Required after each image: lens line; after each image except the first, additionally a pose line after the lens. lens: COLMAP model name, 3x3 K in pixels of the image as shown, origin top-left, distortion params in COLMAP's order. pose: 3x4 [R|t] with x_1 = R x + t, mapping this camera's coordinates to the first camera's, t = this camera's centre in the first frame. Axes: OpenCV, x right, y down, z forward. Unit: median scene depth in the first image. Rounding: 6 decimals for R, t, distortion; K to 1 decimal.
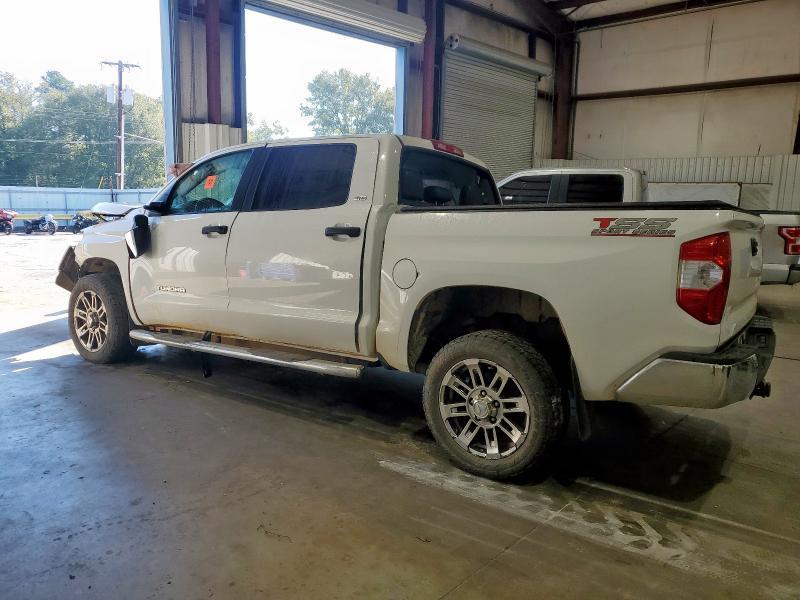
lens RADIAL K [[614.0, 0, 401.5], [0, 614.0, 288.6], [0, 0, 1]] dist [-0.000360, 0.004011]
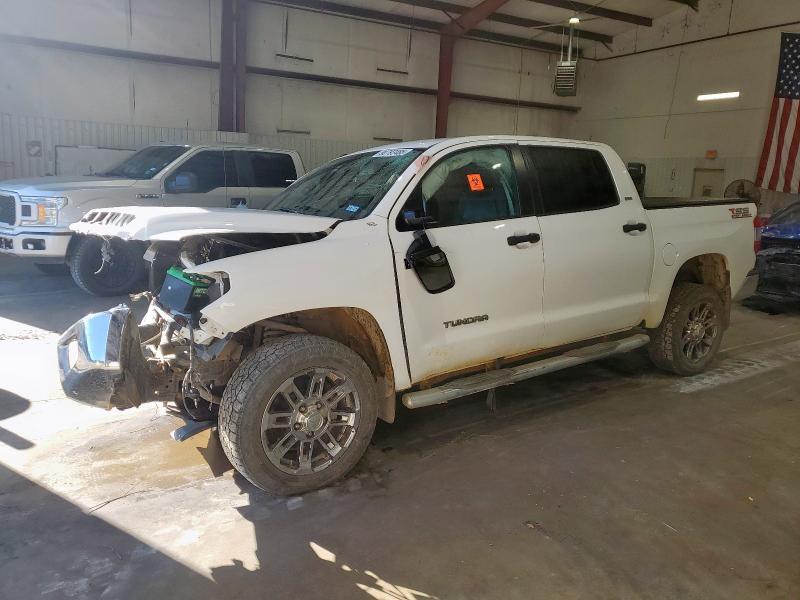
lens RADIAL K [[614.0, 0, 401.5], [0, 614.0, 288.6], [0, 0, 1]] dist [-0.000360, 0.004011]
pose [[0.354805, -0.173918, 0.918622, -1.204785], [0.112885, 0.983327, 0.142567, -0.173944], [-0.928101, 0.053115, 0.368522, 0.861128]]
